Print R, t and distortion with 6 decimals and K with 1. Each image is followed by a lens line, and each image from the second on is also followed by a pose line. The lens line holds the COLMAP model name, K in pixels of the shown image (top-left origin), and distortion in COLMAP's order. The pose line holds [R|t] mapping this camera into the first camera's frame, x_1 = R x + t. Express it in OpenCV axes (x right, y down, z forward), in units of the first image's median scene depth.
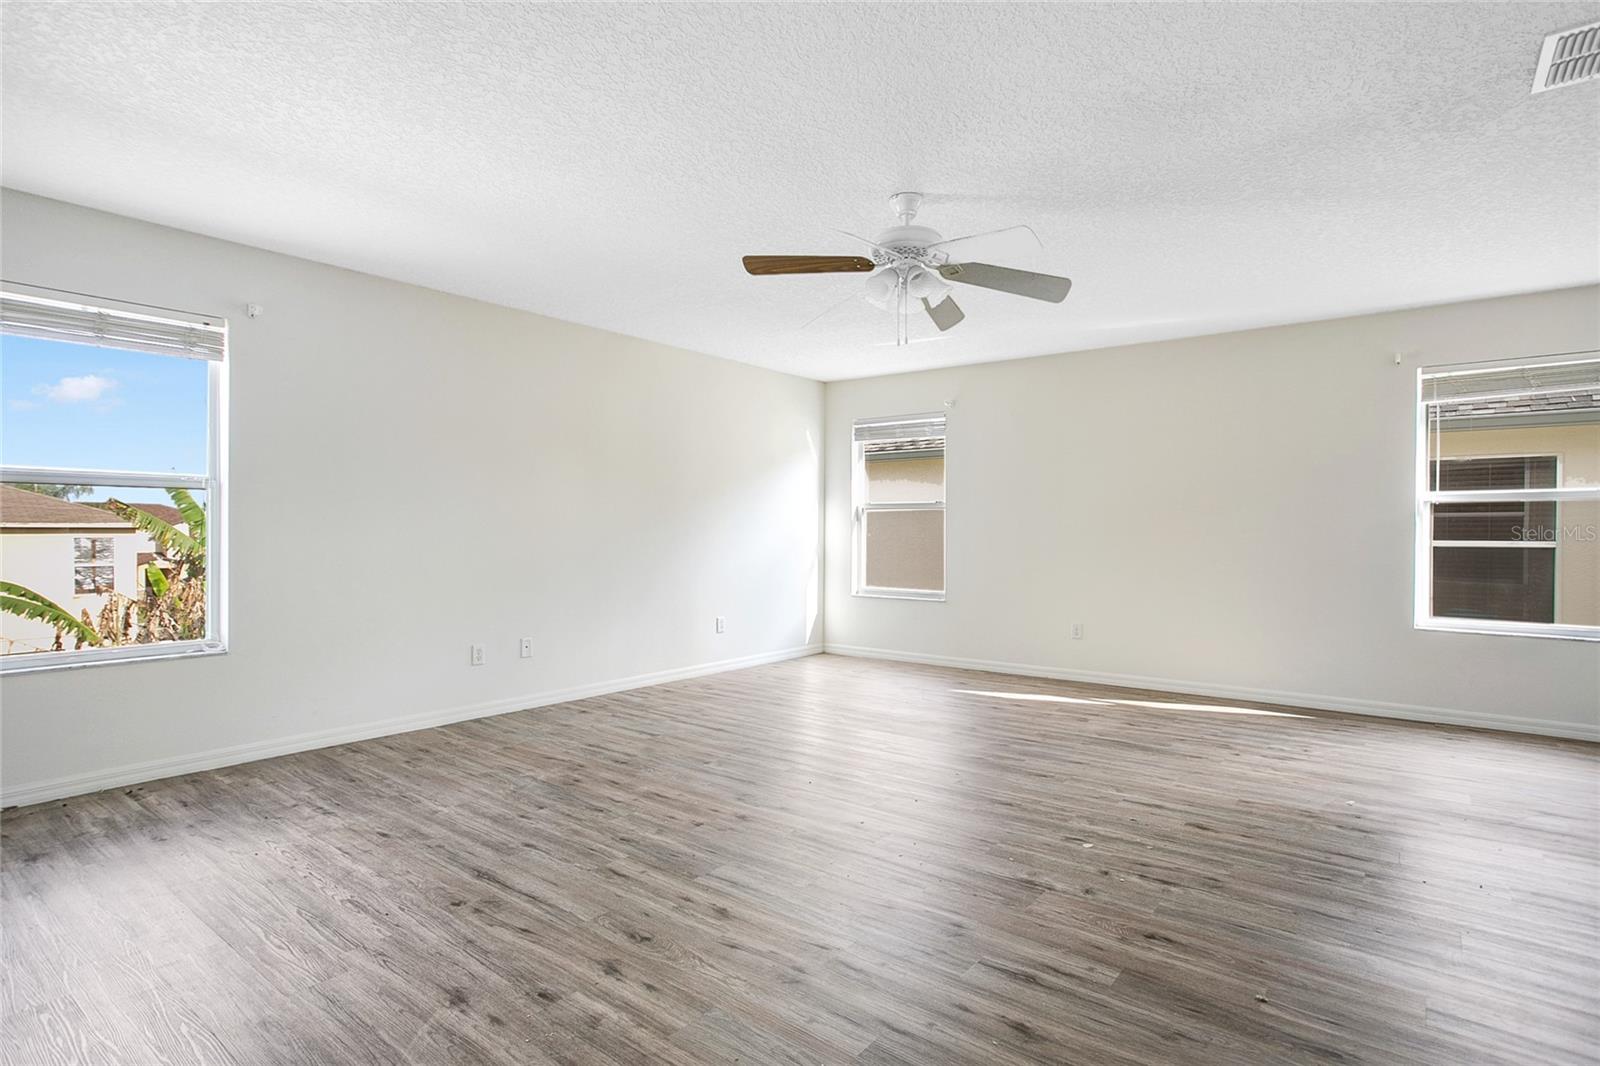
lens RADIAL K [[812.6, 0, 790.9], [0, 812.6, 533.7], [0, 0, 1]] dist [-0.041016, 0.016771]
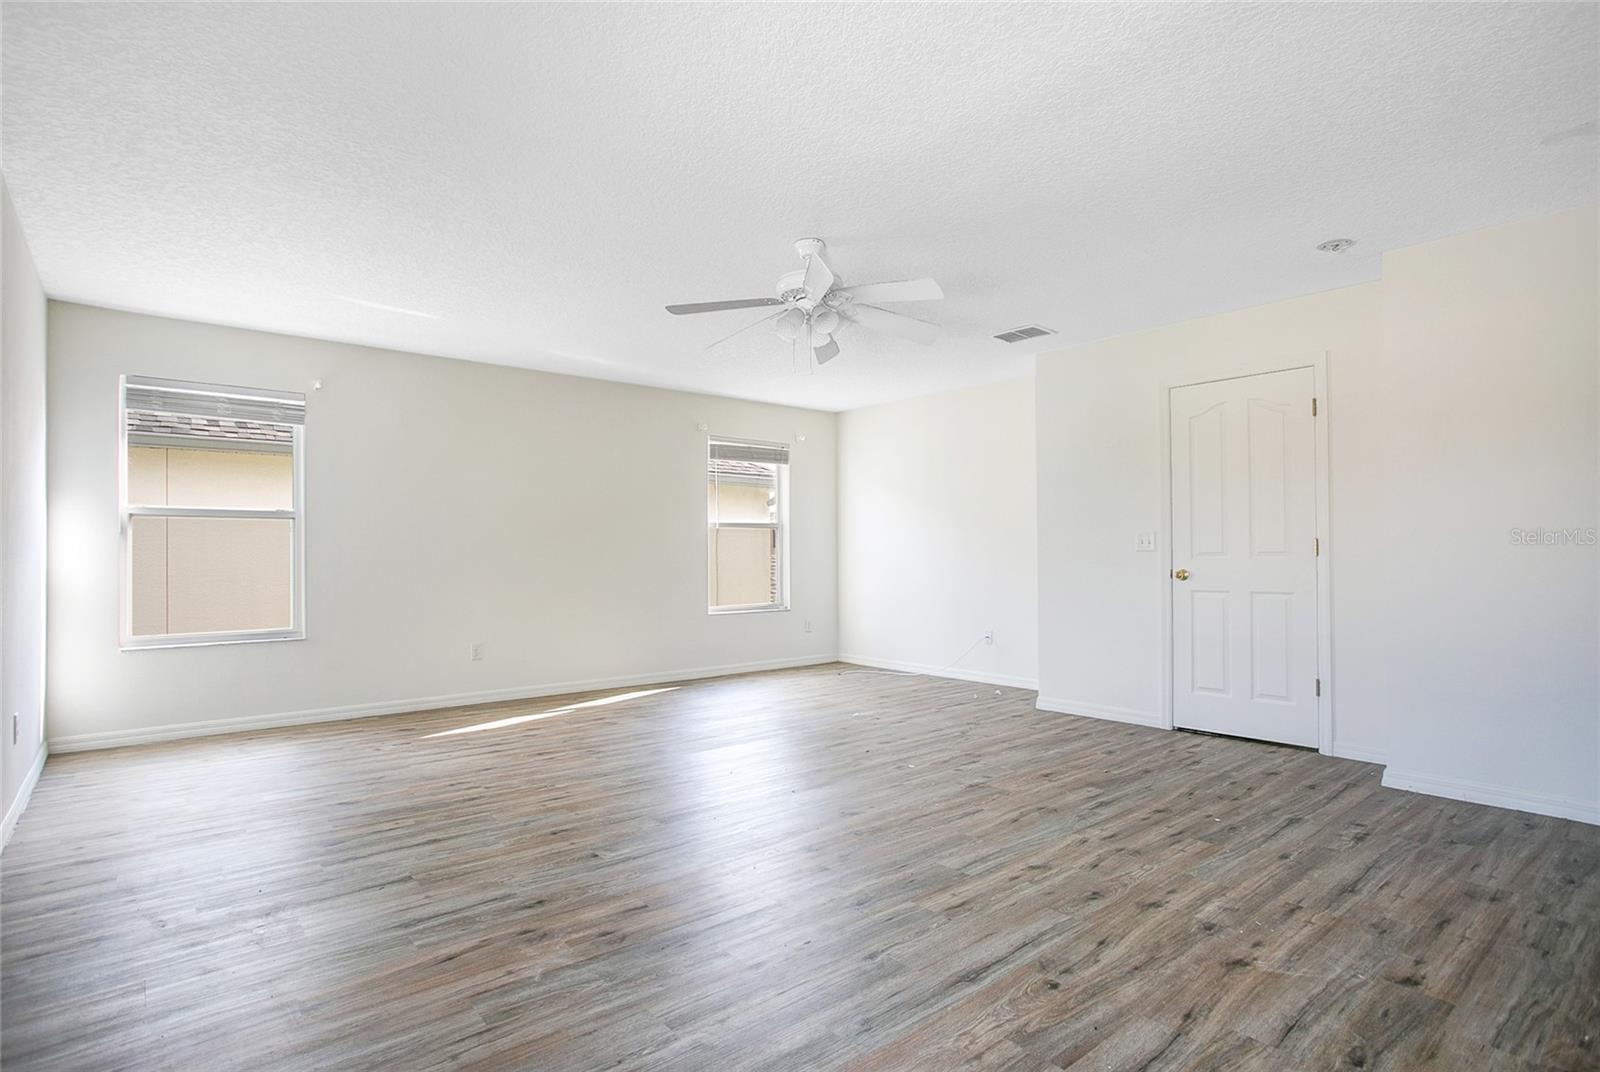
lens RADIAL K [[812.6, 0, 793.1], [0, 812.6, 539.9], [0, 0, 1]] dist [-0.041016, 0.016771]
pose [[0.205753, 0.012855, 0.978520, -1.195870], [0.008341, 0.999854, -0.014889, 0.010063], [-0.978569, 0.011225, 0.205615, 1.009610]]
